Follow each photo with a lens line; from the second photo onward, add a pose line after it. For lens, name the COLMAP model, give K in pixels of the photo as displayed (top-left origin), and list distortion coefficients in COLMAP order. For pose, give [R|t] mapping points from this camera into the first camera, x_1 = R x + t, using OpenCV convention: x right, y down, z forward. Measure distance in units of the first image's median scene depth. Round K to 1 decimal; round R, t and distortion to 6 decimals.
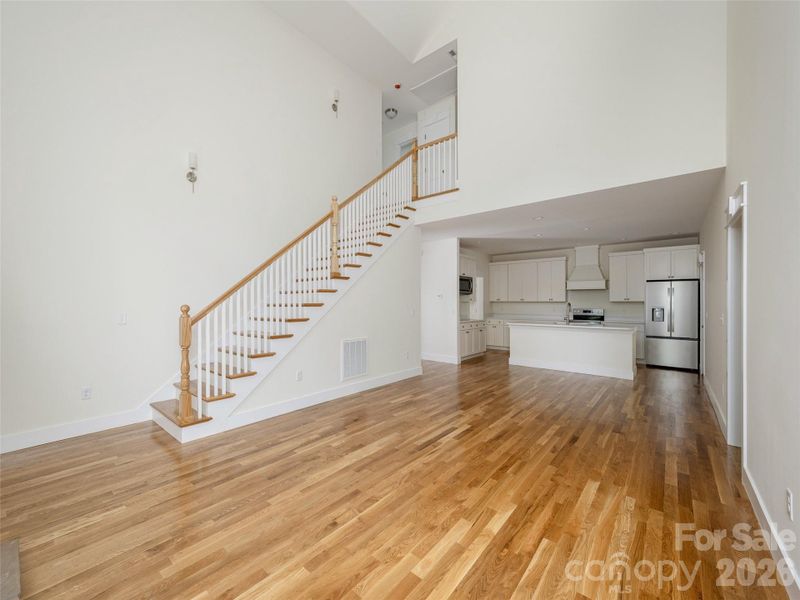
lens RADIAL K [[326.7, 0, 385.6], [0, 326.7, 303.0], [0, 0, 1]] dist [0.002502, 0.000263]
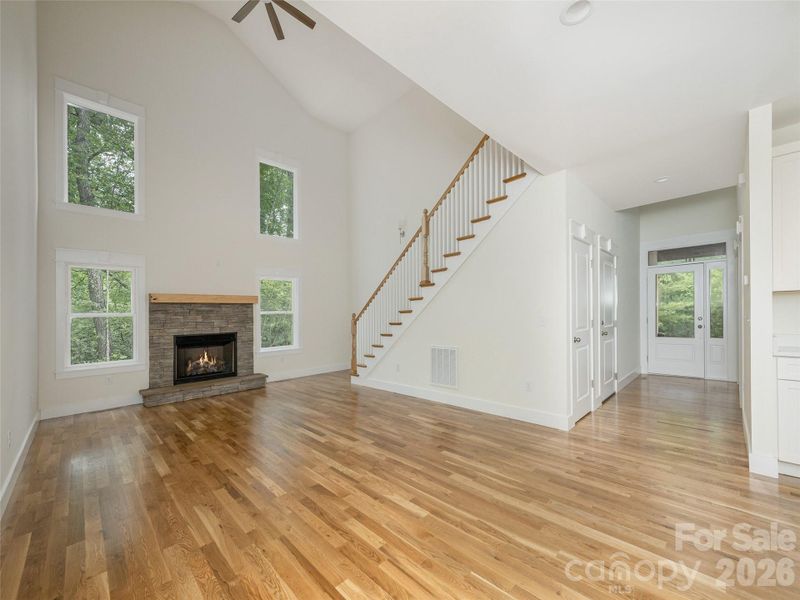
lens RADIAL K [[326.7, 0, 416.3], [0, 326.7, 316.4], [0, 0, 1]] dist [0.002502, 0.000263]
pose [[-0.048923, 0.005245, -0.998789, 1.183950], [0.024402, 0.999694, 0.004054, 0.023608], [0.998504, -0.024174, -0.049036, 1.334807]]
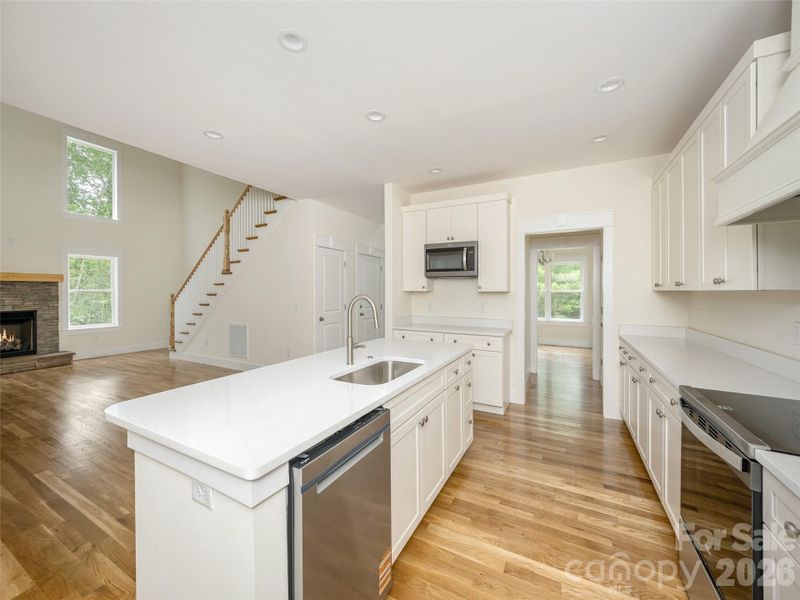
lens RADIAL K [[326.7, 0, 404.4], [0, 326.7, 298.9], [0, 0, 1]] dist [0.002502, 0.000263]
pose [[0.213630, 0.023366, -0.976635, 1.606806], [-0.000821, 0.999718, 0.023739, -0.011982], [0.976914, -0.004270, 0.213589, 1.827879]]
